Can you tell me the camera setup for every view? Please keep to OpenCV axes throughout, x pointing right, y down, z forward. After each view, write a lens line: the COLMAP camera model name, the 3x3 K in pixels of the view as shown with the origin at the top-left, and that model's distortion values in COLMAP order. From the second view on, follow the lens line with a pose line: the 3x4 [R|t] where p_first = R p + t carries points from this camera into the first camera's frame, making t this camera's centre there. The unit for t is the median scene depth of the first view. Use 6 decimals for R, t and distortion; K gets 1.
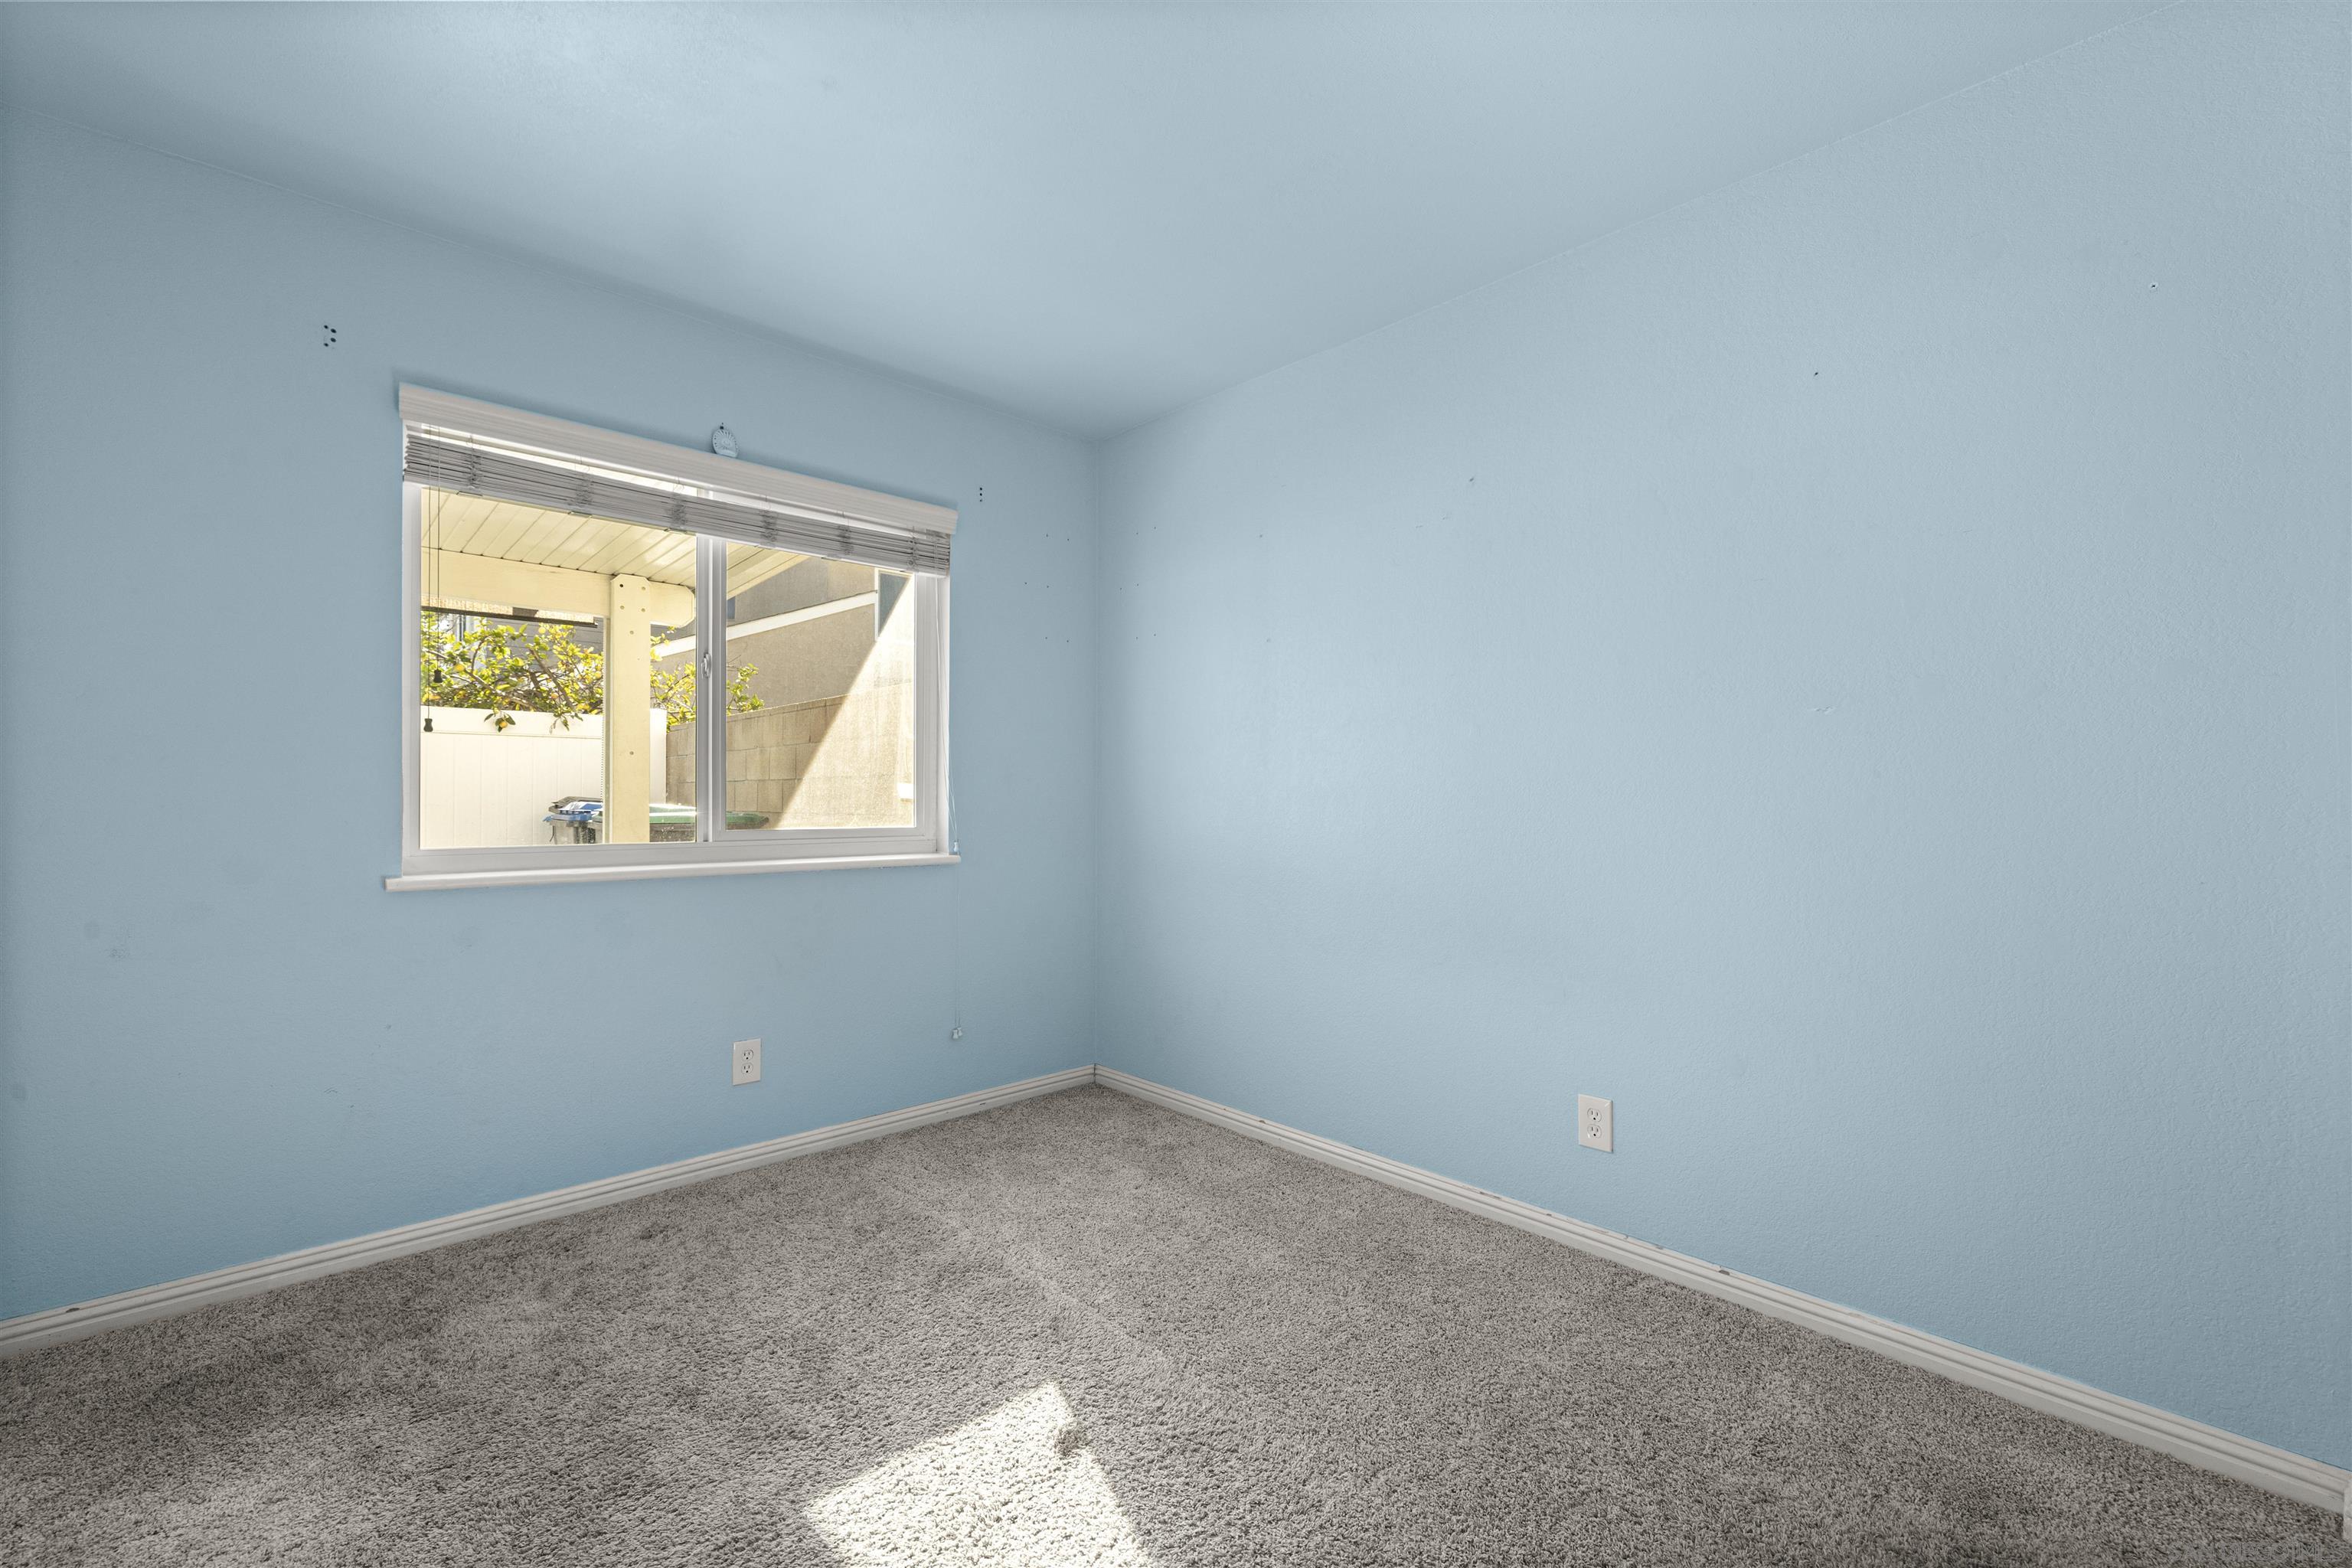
lens RADIAL K [[1019.5, 0, 1168.3], [0, 1019.5, 783.2], [0, 0, 1]] dist [-0.000686, -0.000565]
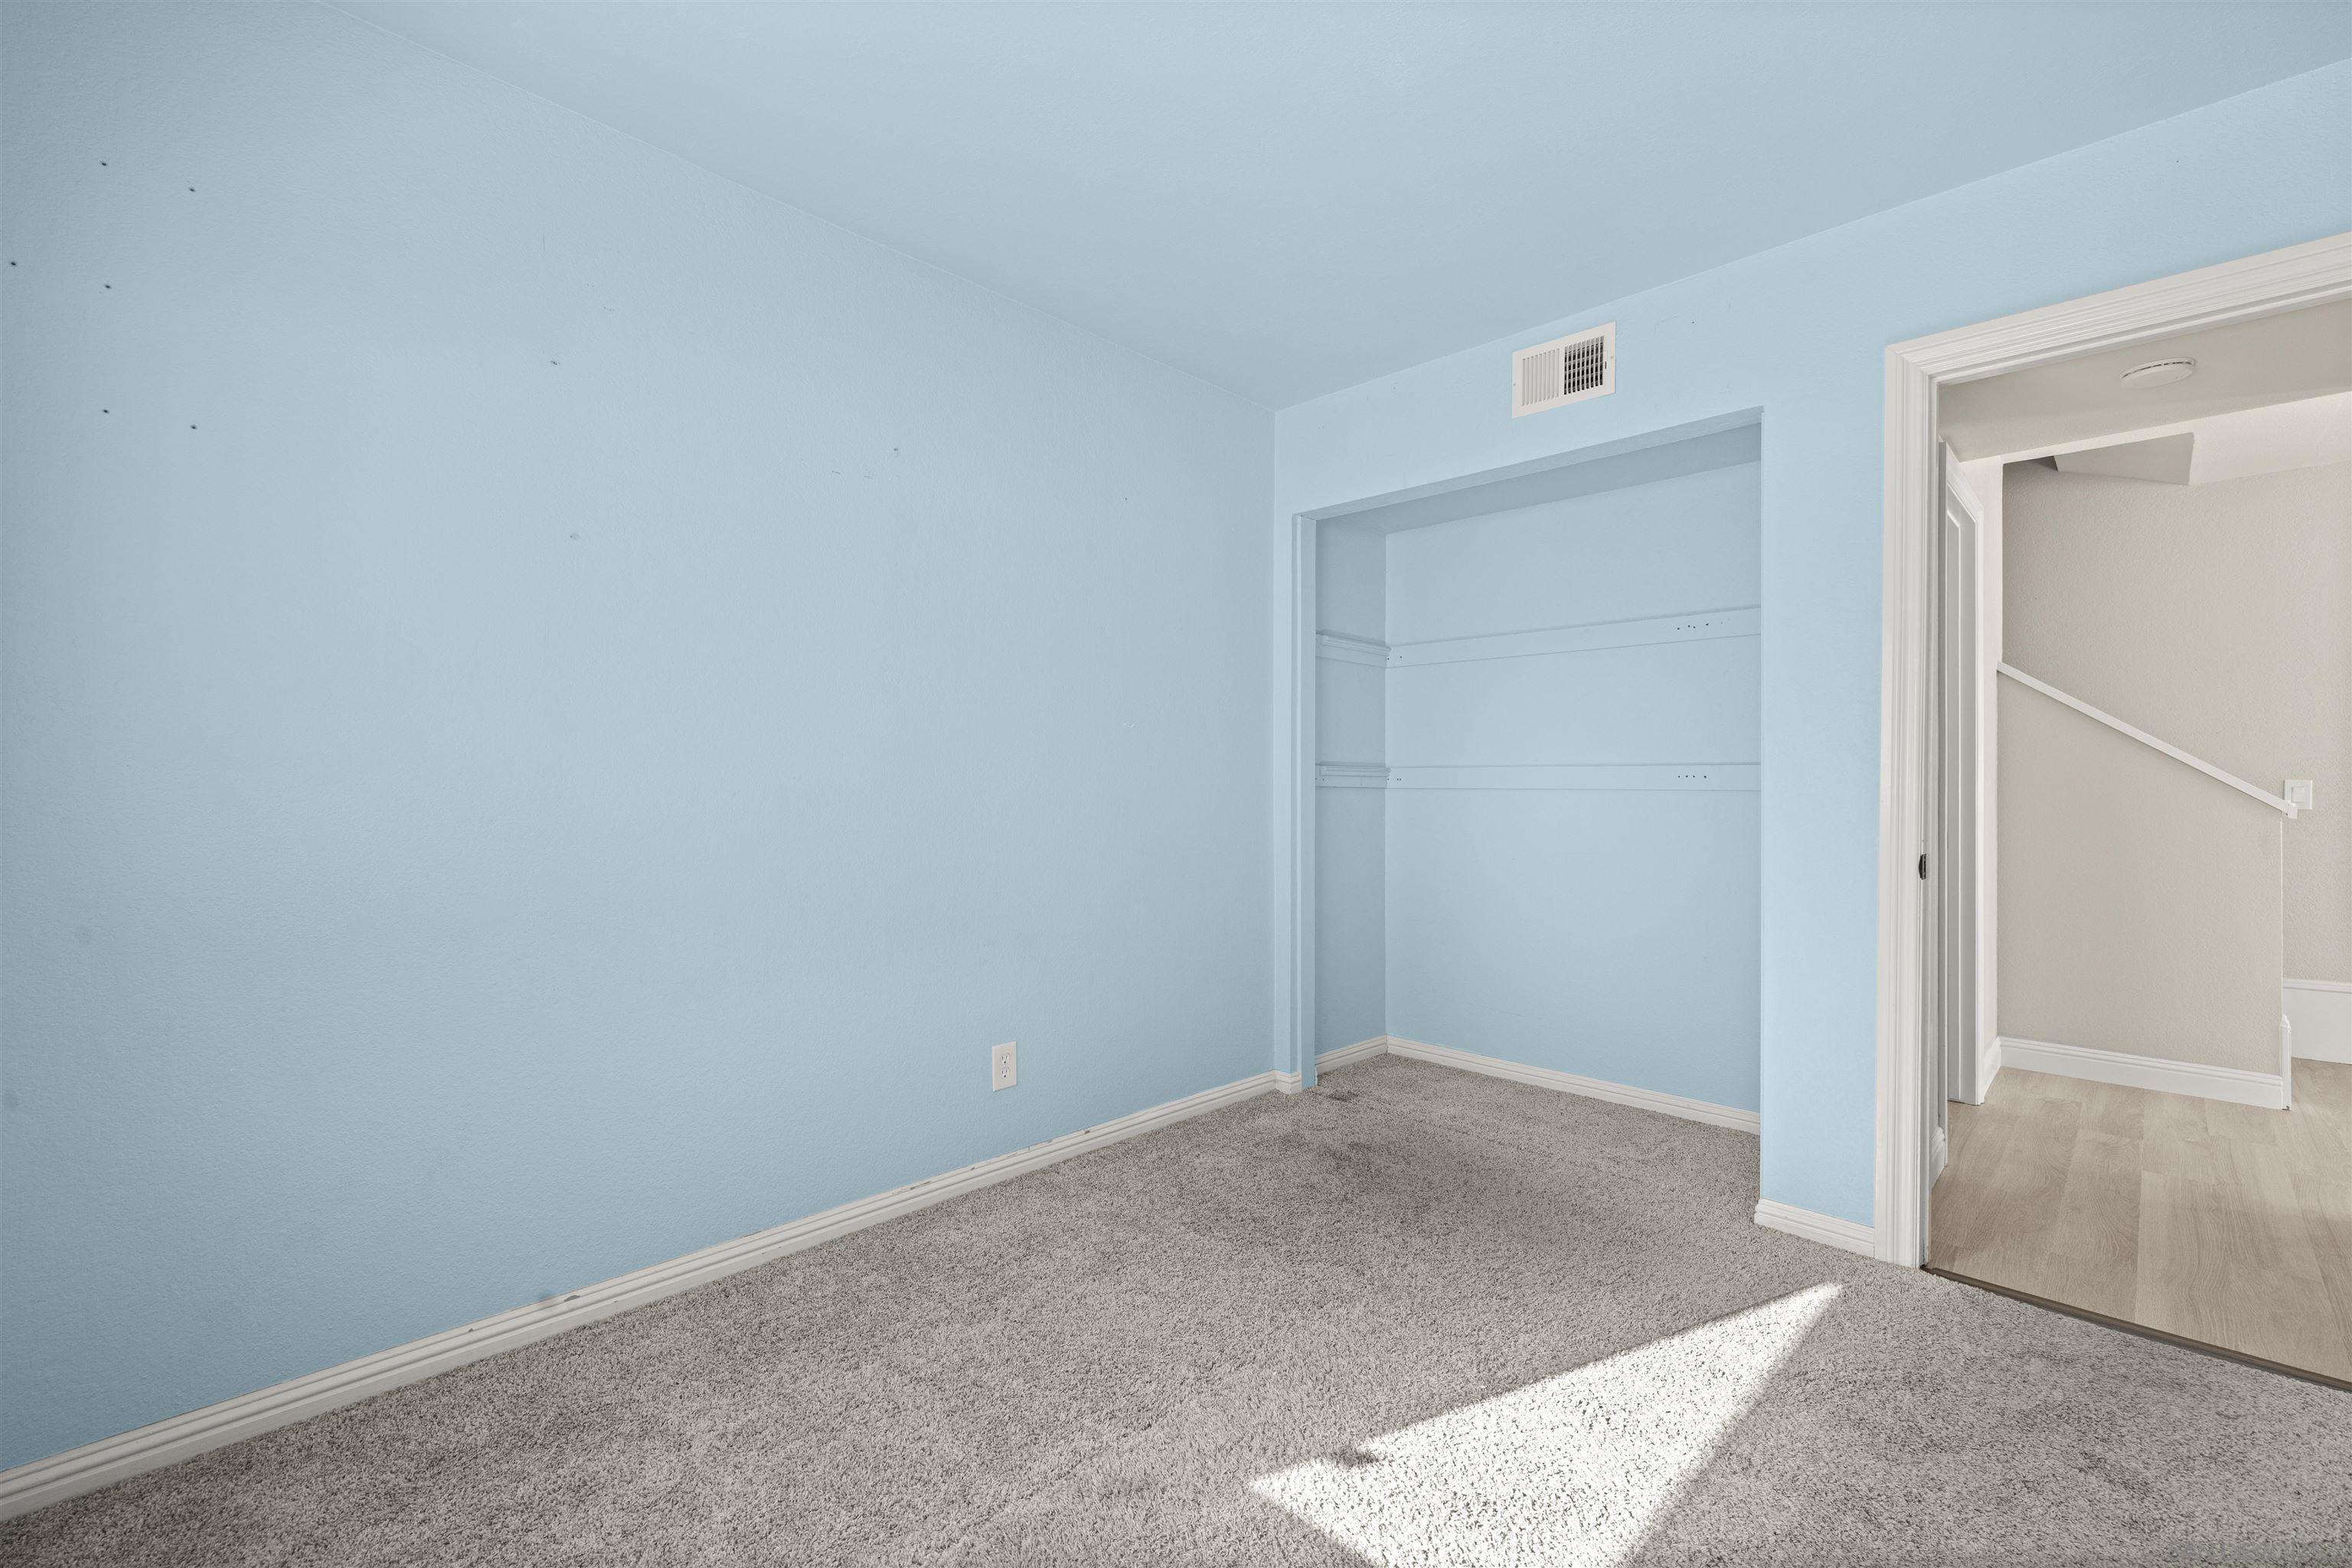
lens RADIAL K [[1019.5, 0, 1169.4], [0, 1019.5, 788.8], [0, 0, 1]] dist [-0.000686, -0.000565]
pose [[-0.059316, -0.008777, 0.998201, -0.754173], [-0.008139, 0.999932, 0.008308, 0.008056], [-0.998206, -0.007631, -0.059383, 0.898446]]
